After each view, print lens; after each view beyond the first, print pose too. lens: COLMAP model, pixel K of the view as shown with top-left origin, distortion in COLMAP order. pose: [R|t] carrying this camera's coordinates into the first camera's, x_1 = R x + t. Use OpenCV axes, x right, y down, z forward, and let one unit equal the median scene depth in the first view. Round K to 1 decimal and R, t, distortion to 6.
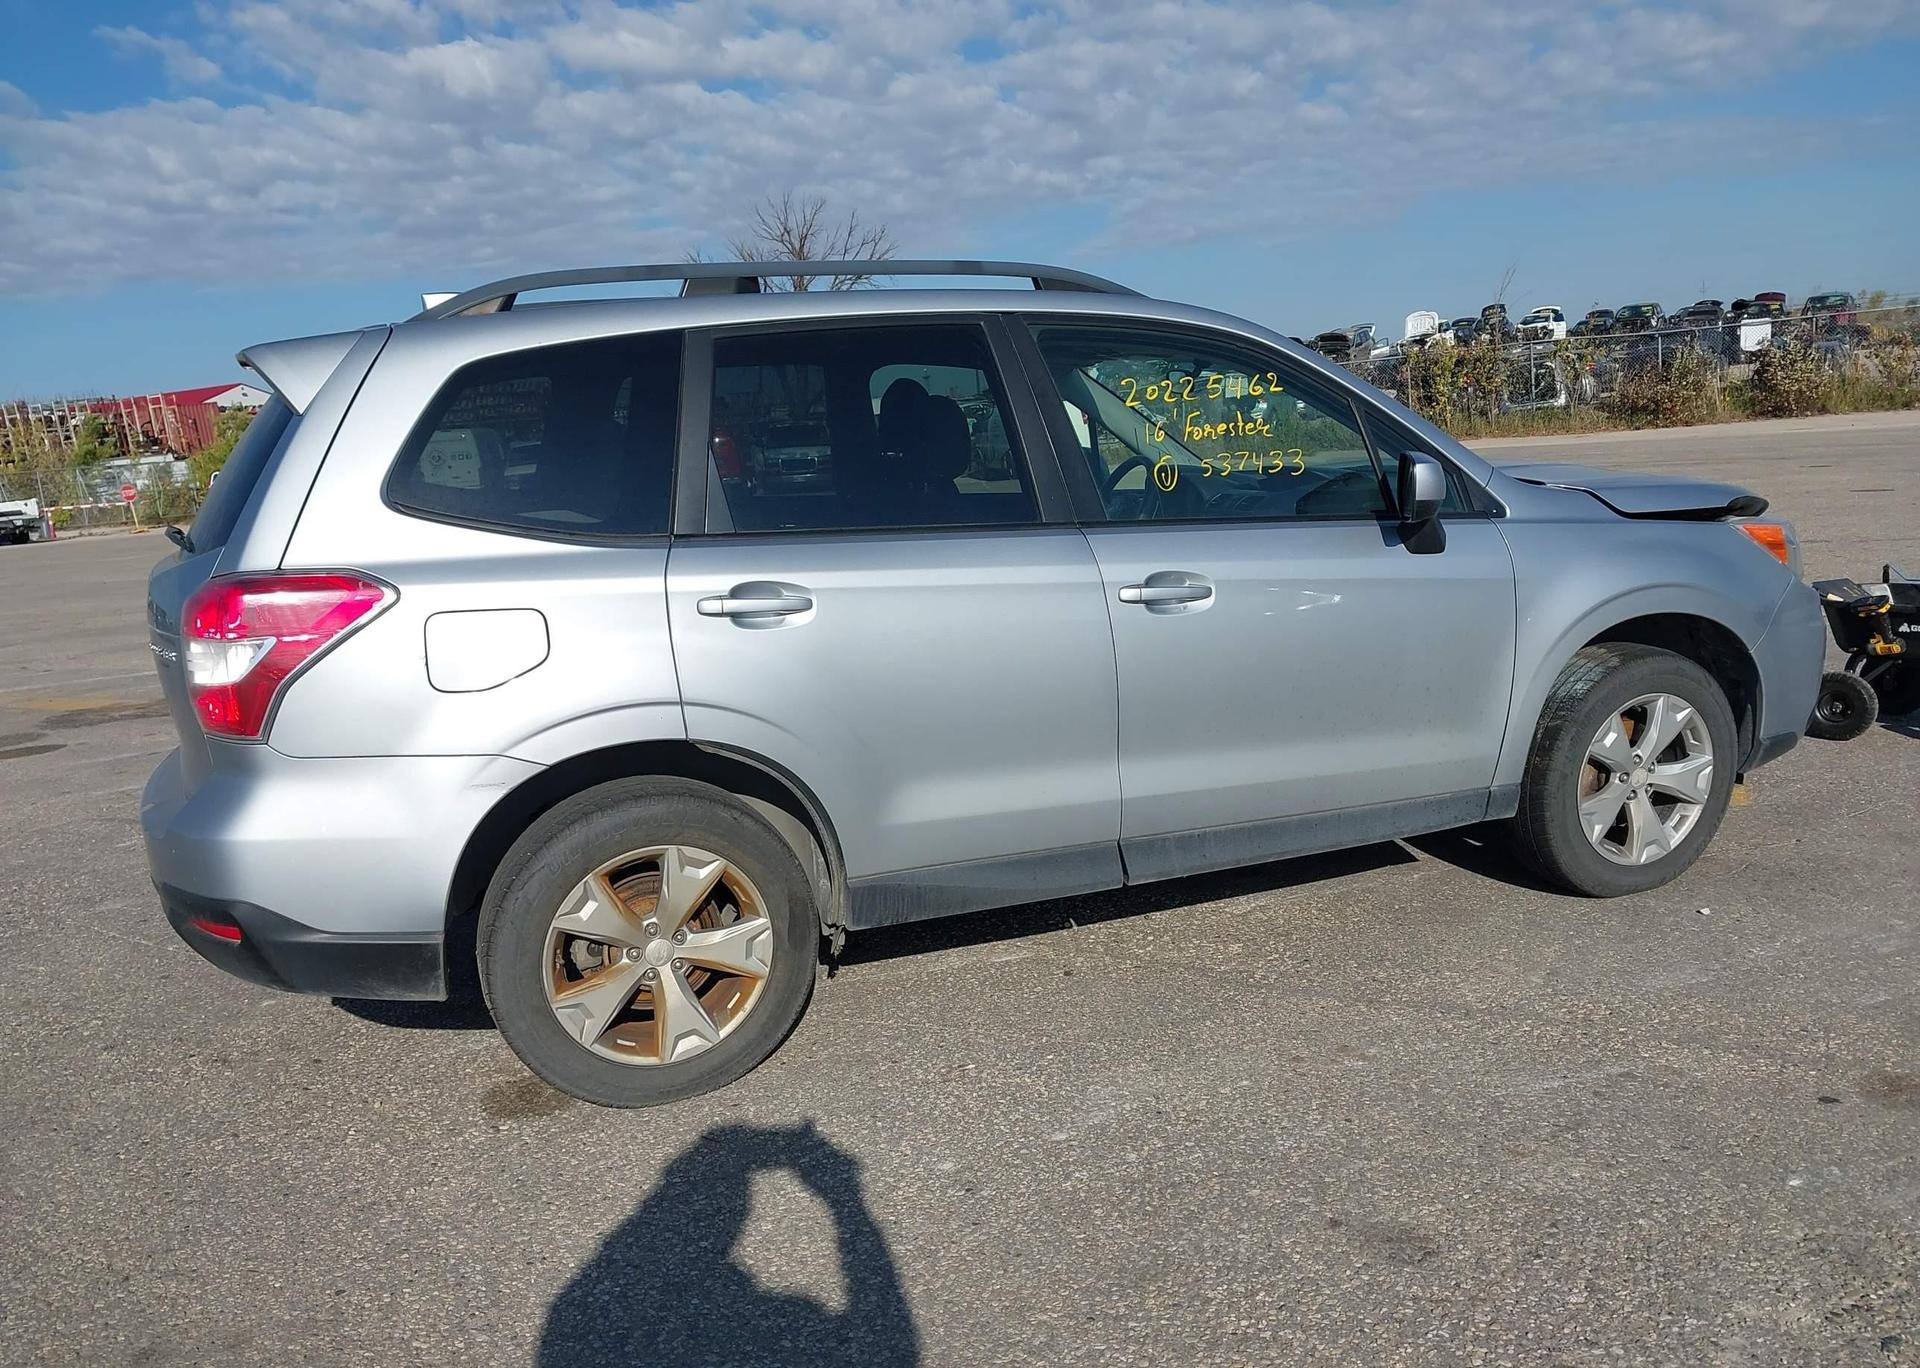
lens RADIAL K [[1561.0, 0, 954.7], [0, 1561.0, 721.2], [0, 0, 1]] dist [0.020004, 0.003139]
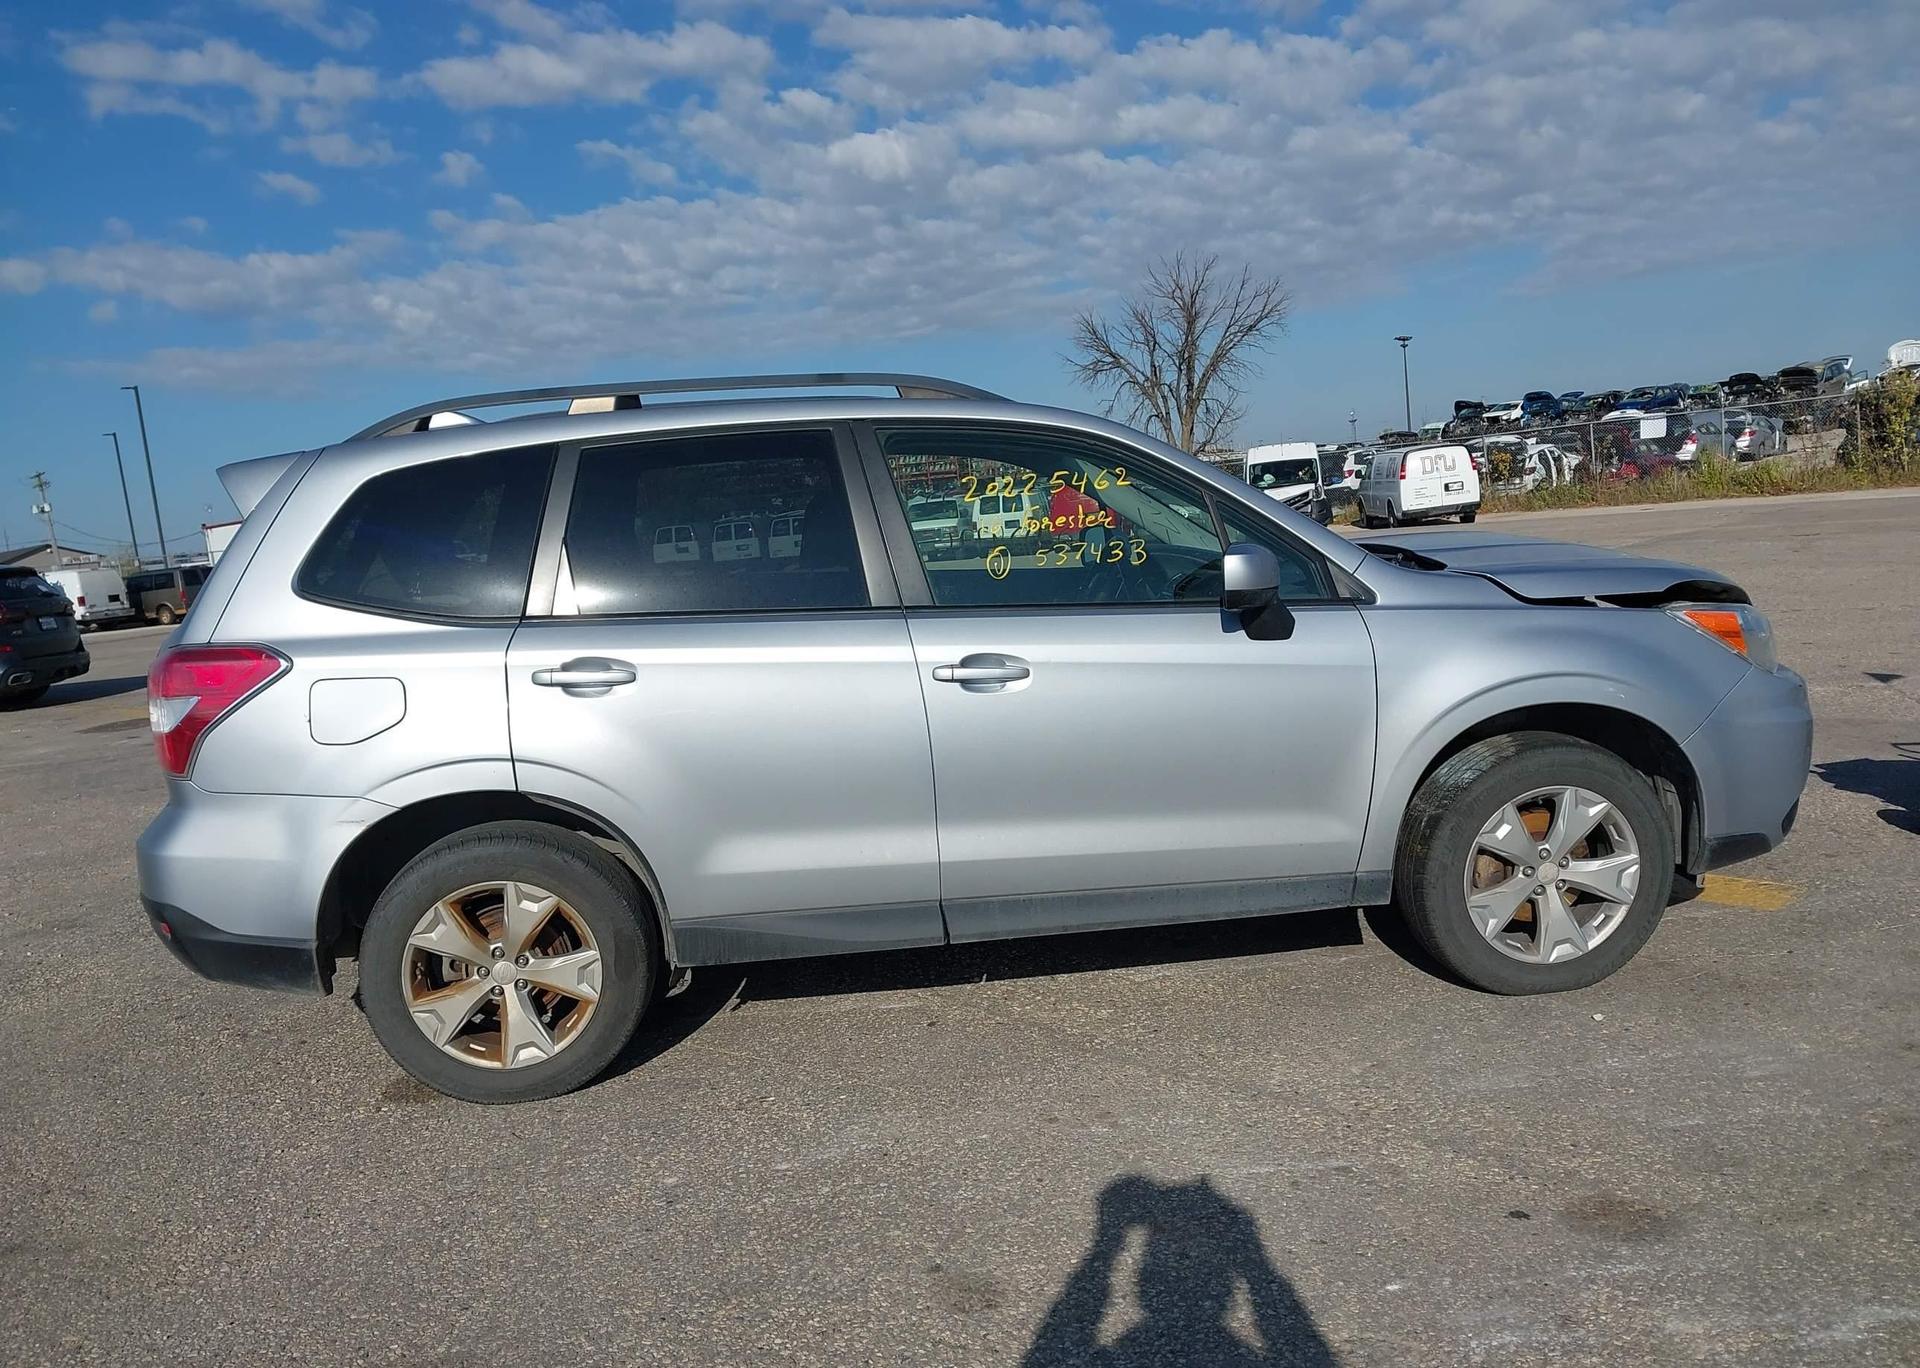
lens RADIAL K [[1553.8, 0, 942.6], [0, 1553.8, 695.7], [0, 0, 1]] dist [0.024843, 0.005398]
pose [[0.960755, 0.027403, -0.276040, 0.120313], [-0.039977, 0.998399, -0.040028, -0.006827], [0.274501, 0.049492, 0.960312, -0.010413]]
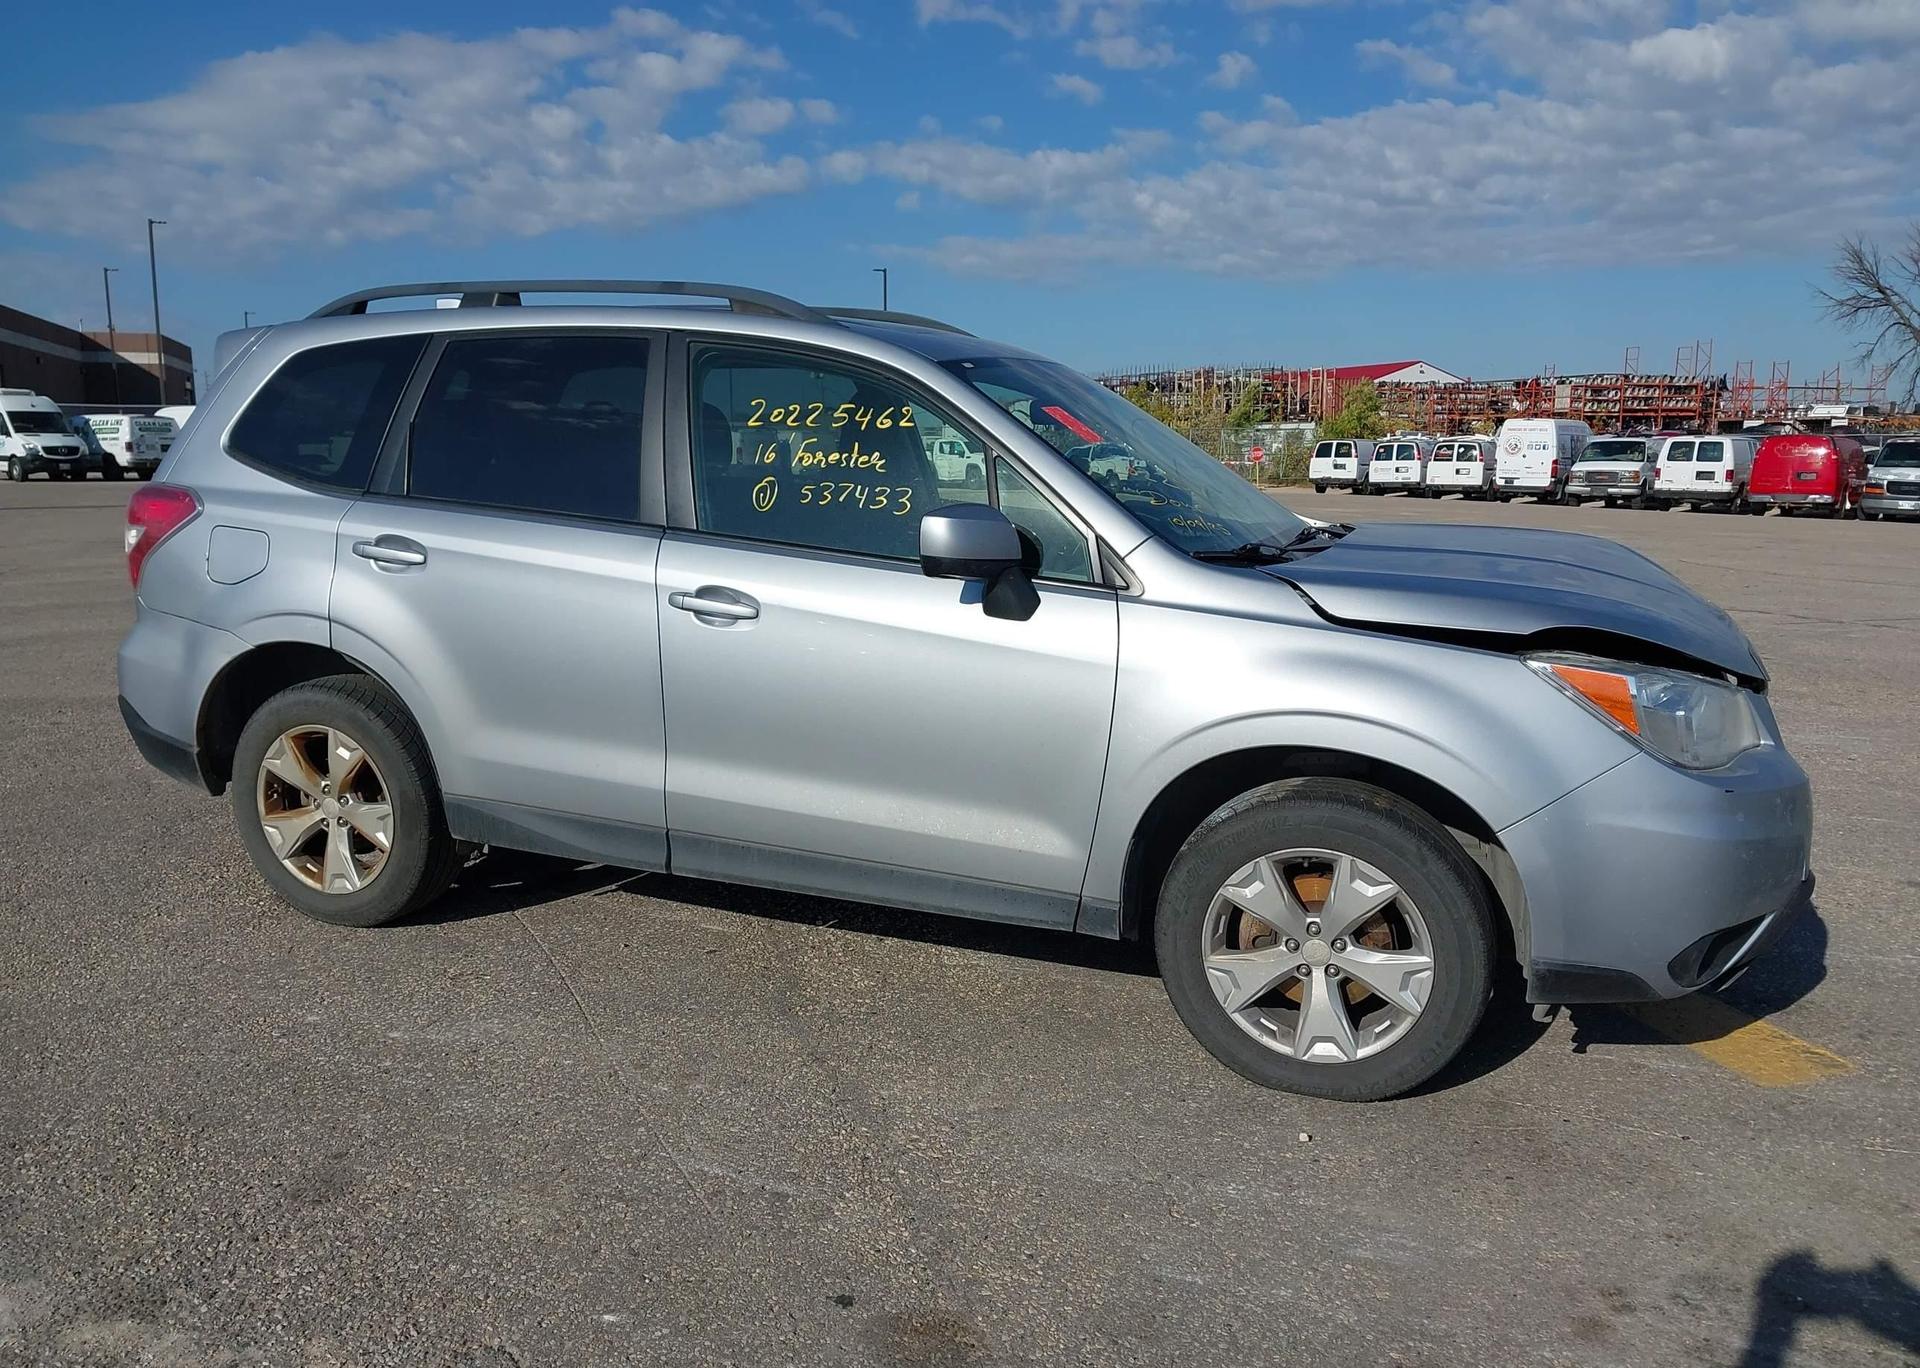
lens RADIAL K [[1554.7, 0, 975.2], [0, 1554.7, 683.6], [0, 0, 1]] dist [0.030431, -0.051876]
pose [[0.726388, 0.192992, -0.659632, 0.283612], [-0.201121, 0.977441, 0.064499, -0.039651], [0.657199, 0.085815, 0.748816, 0.101295]]
